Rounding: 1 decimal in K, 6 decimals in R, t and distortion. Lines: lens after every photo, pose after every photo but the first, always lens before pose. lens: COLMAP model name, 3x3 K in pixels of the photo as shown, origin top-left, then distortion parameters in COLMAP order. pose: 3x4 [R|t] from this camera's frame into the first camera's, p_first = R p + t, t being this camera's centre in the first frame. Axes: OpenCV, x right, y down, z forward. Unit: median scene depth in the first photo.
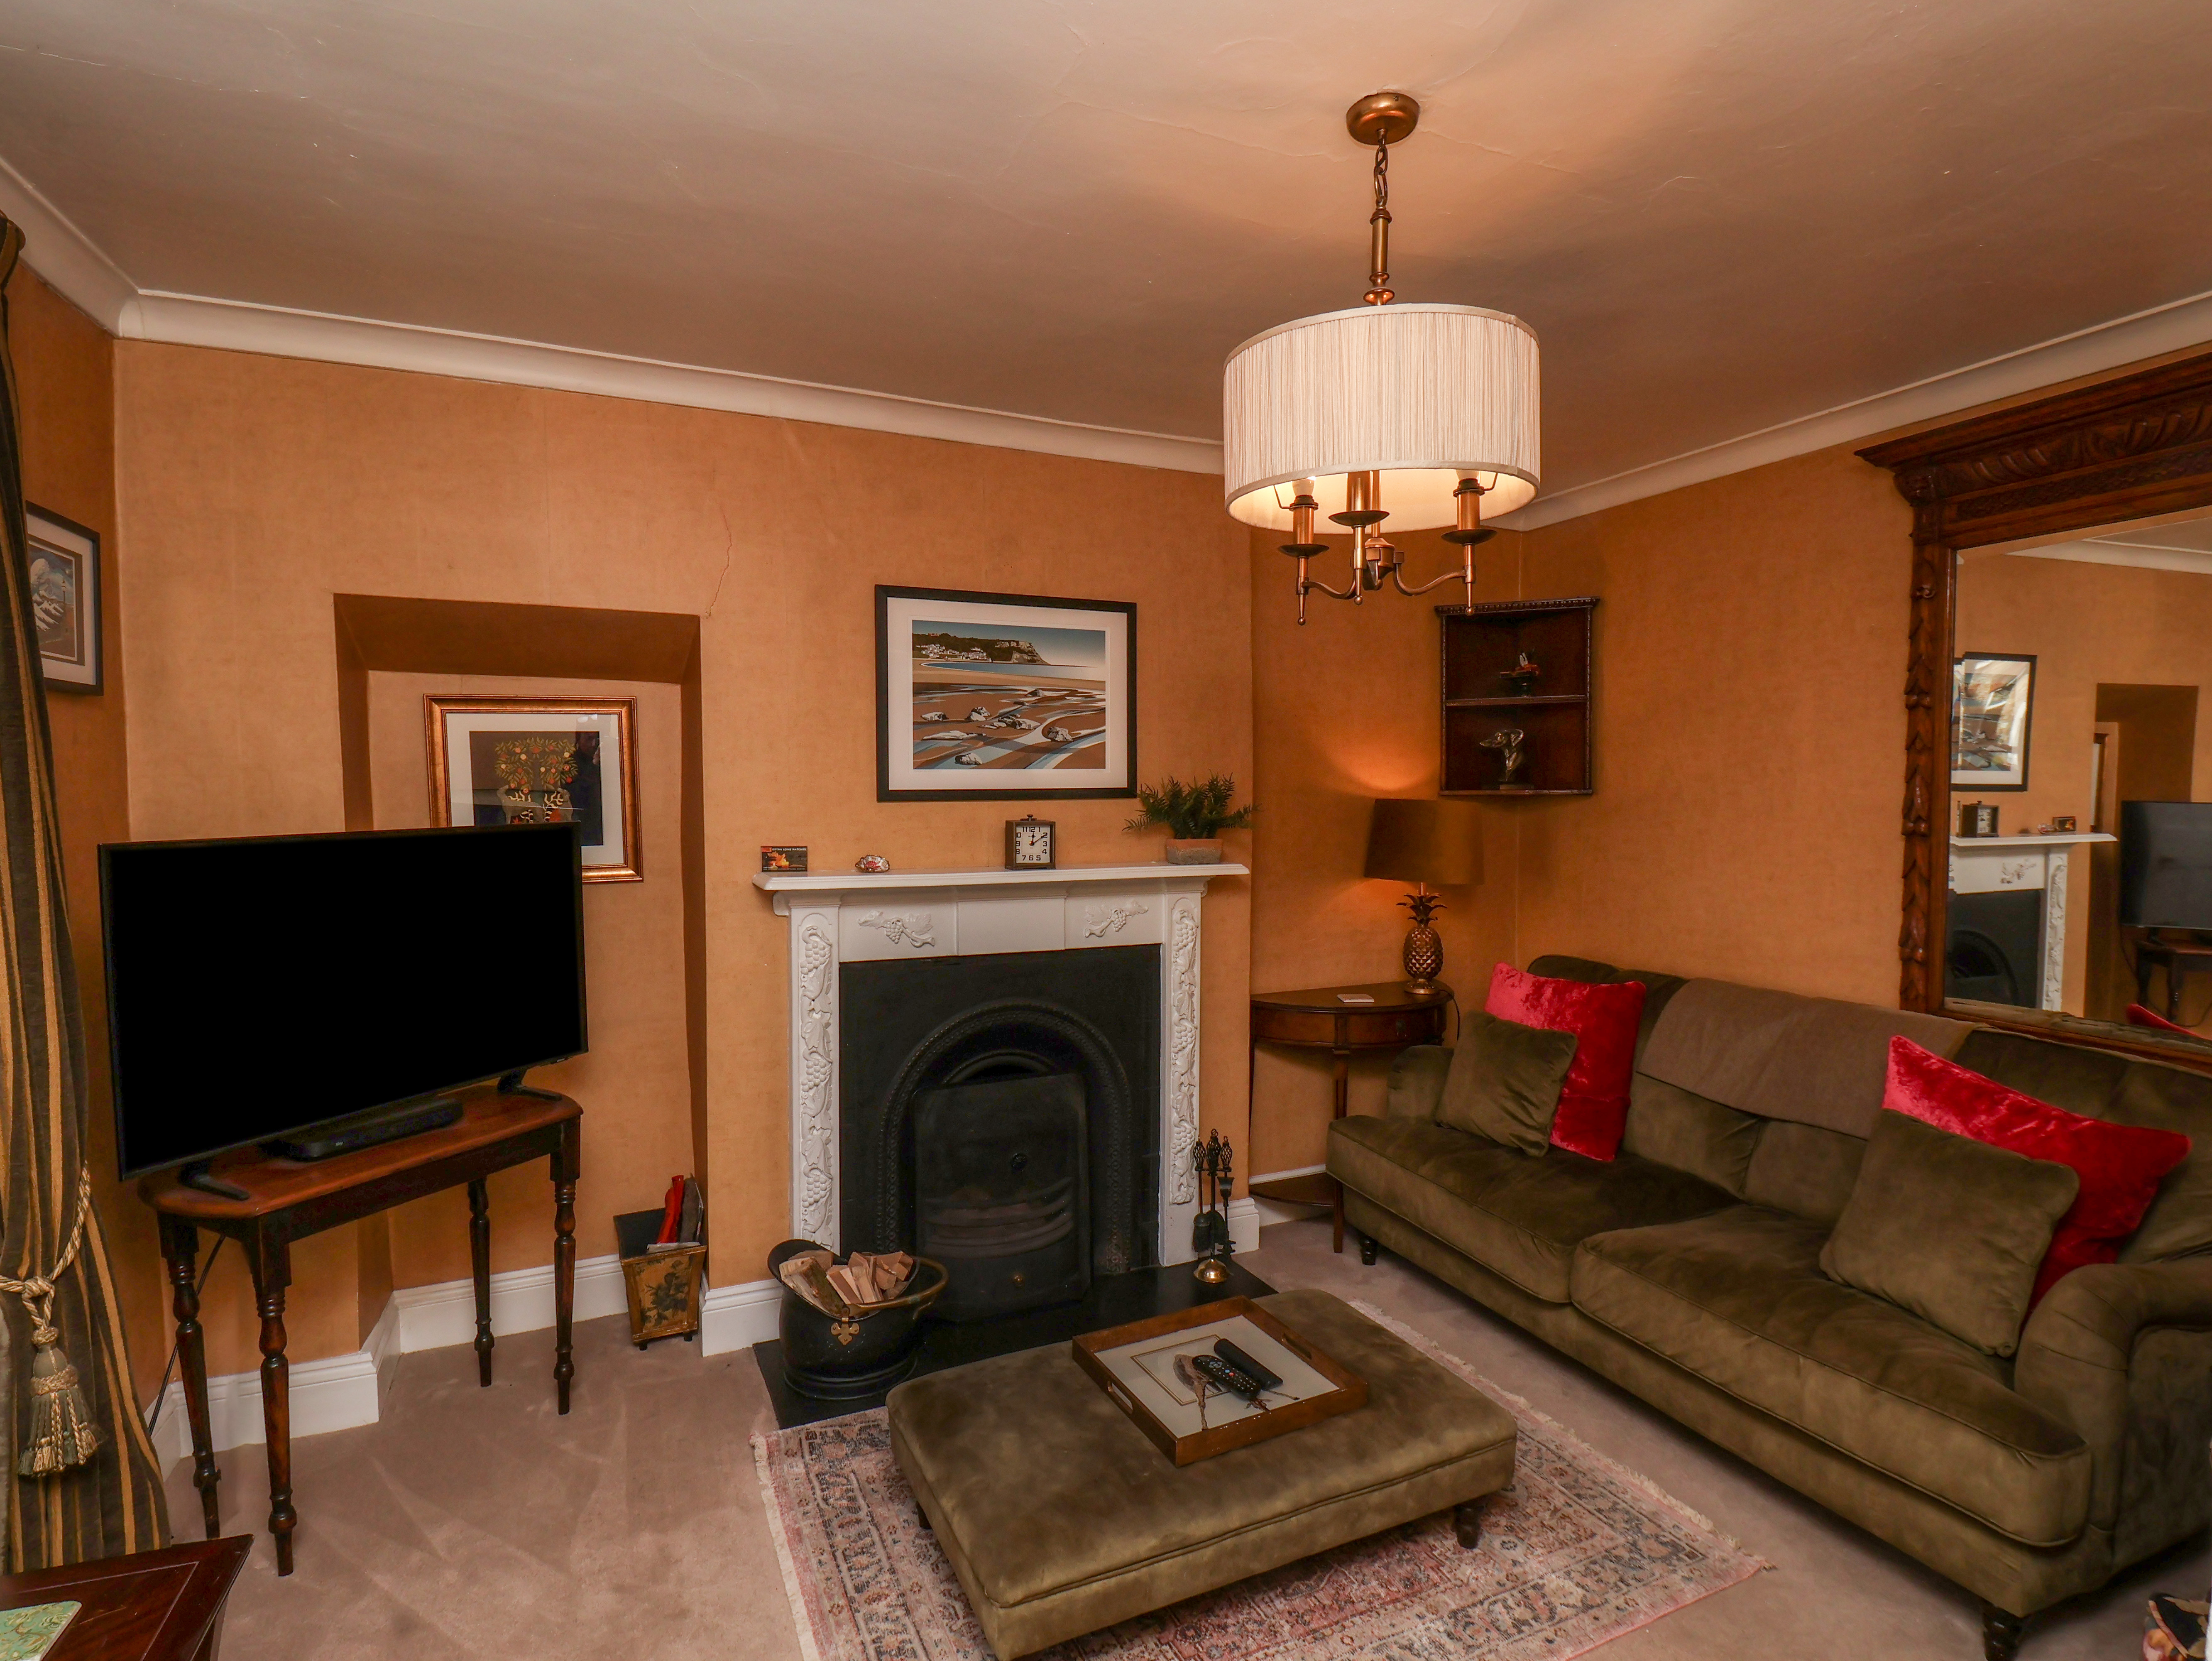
lens RADIAL K [[1144.4, 0, 1111.1], [0, 1144.4, 842.5], [0, 0, 1]] dist [-0.000284, -0.012610]
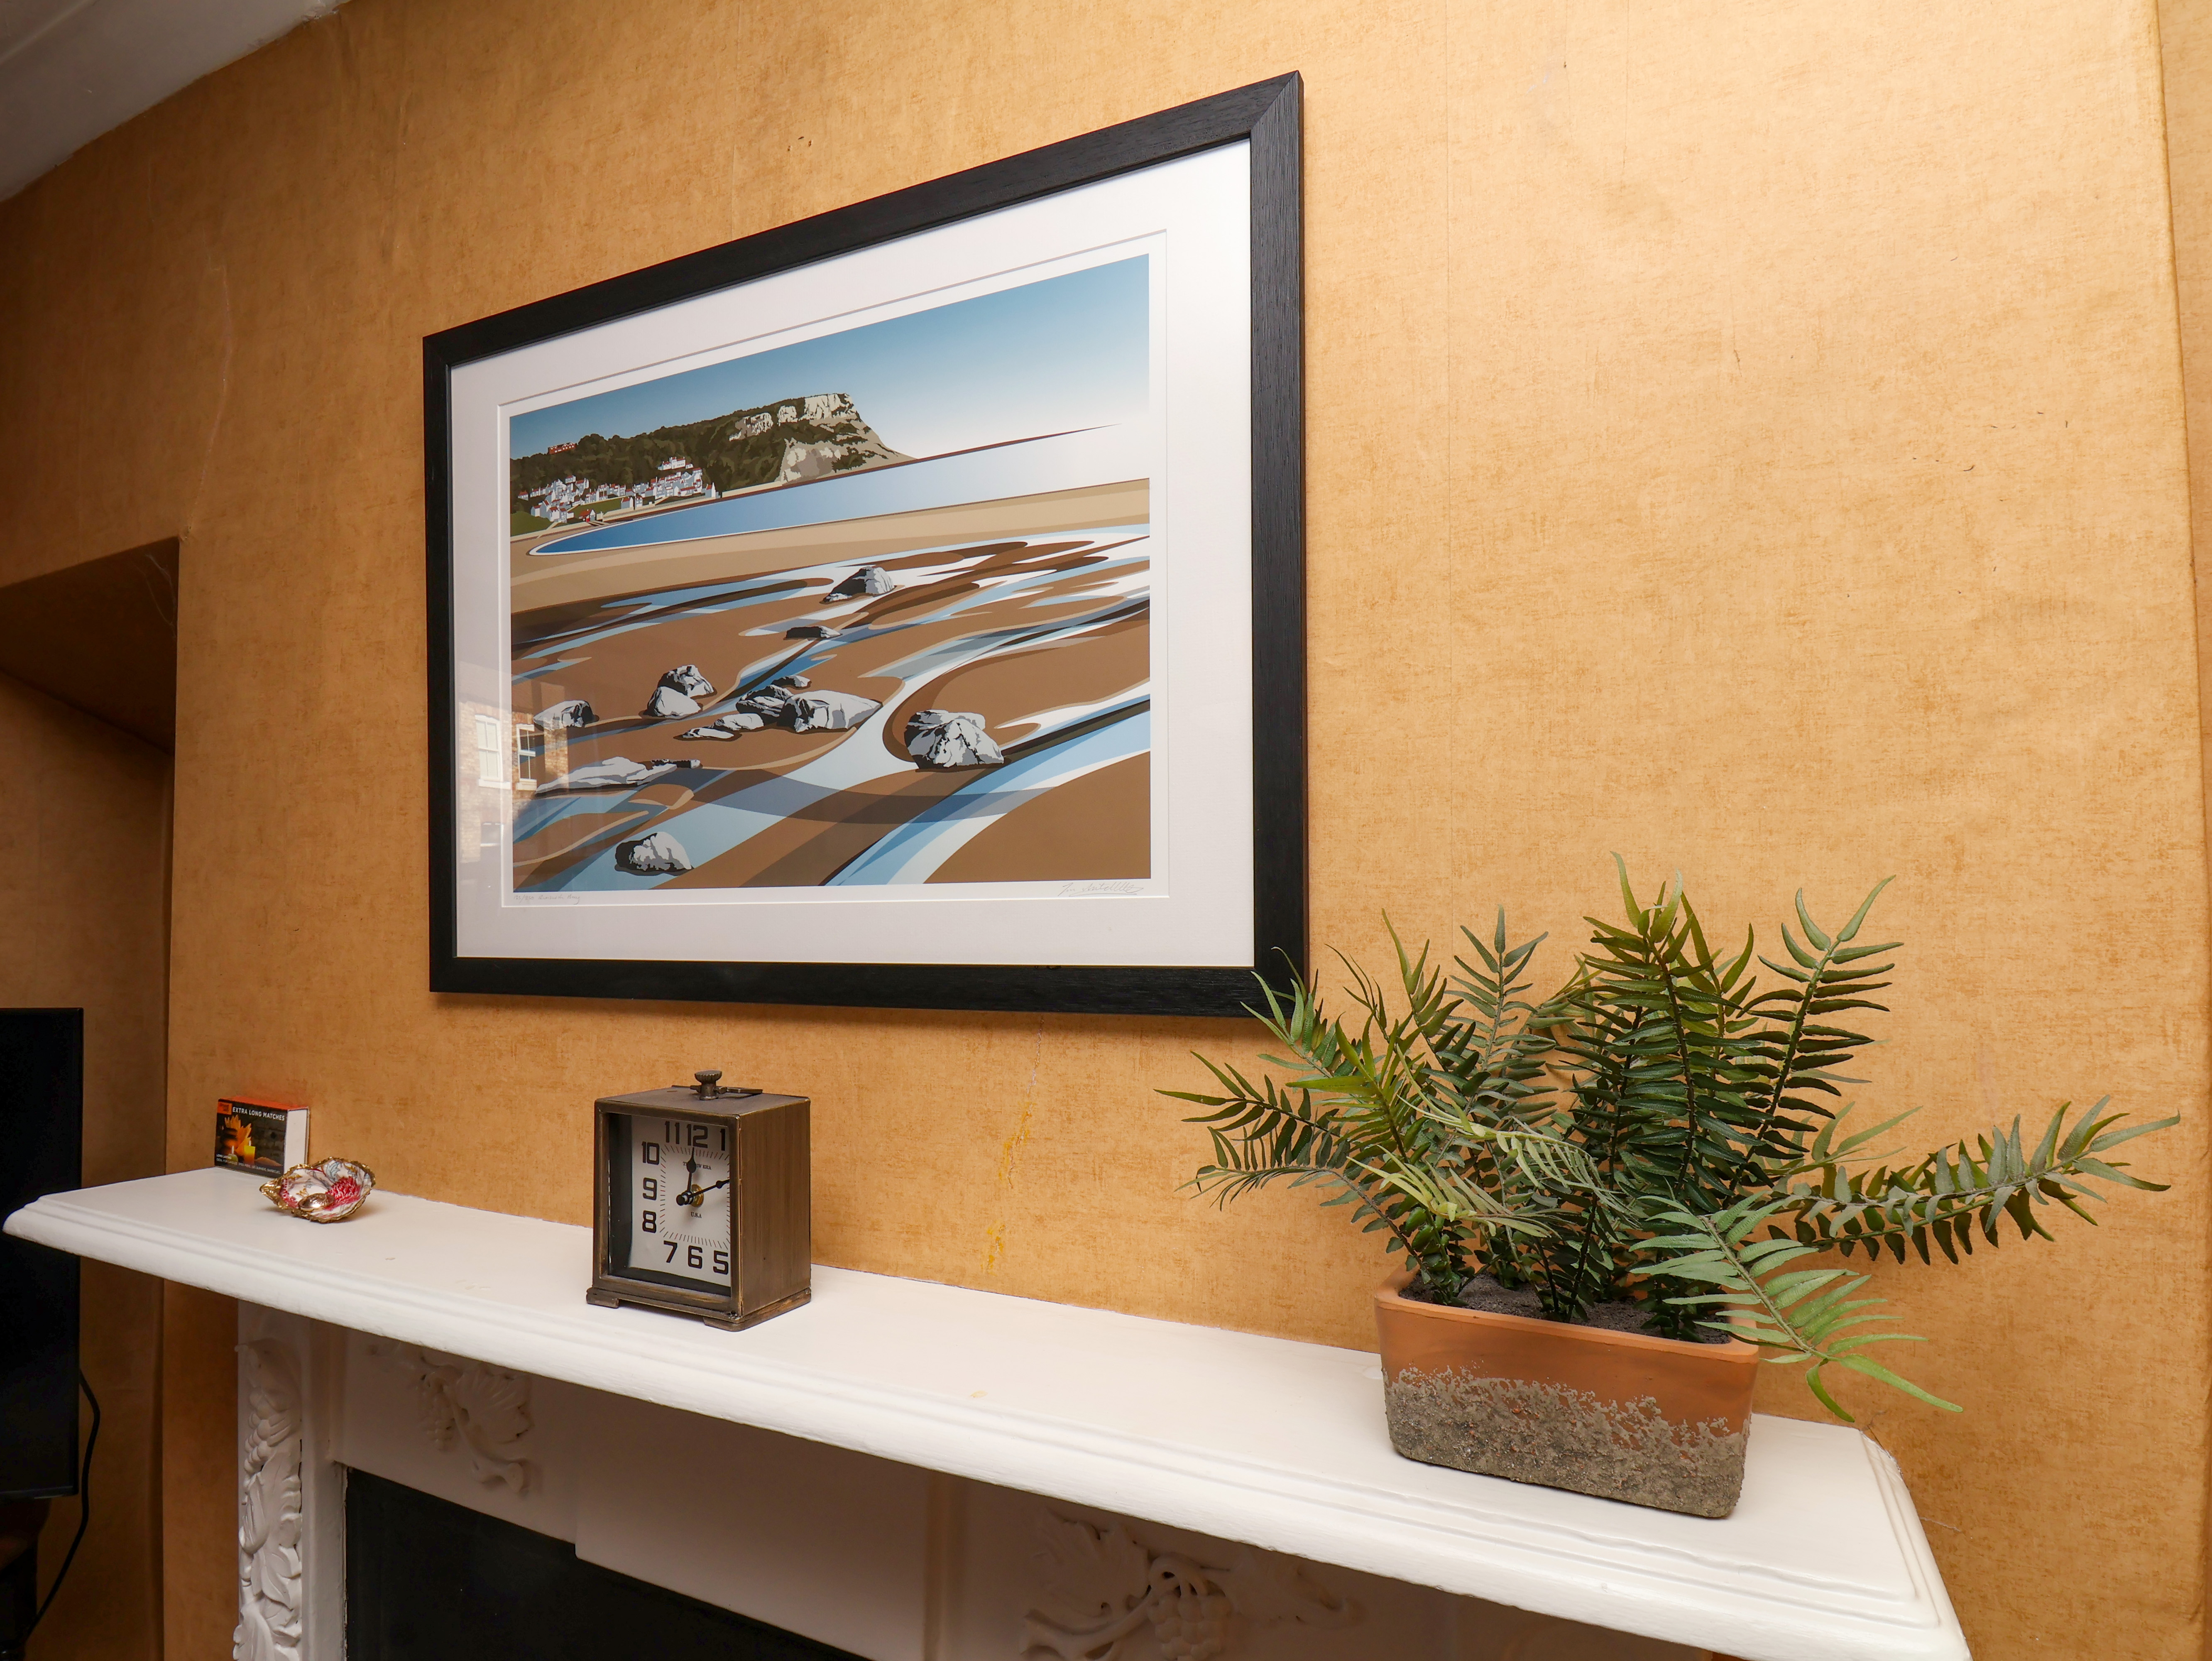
lens RADIAL K [[1144.4, 0, 1106.6], [0, 1144.4, 834.1], [0, 0, 1]] dist [-0.000284, -0.012610]
pose [[0.645255, -0.039372, -0.762952, 0.158450], [-0.029287, 0.996662, -0.076201, -0.058663], [0.763406, 0.071514, 0.641948, 0.888221]]
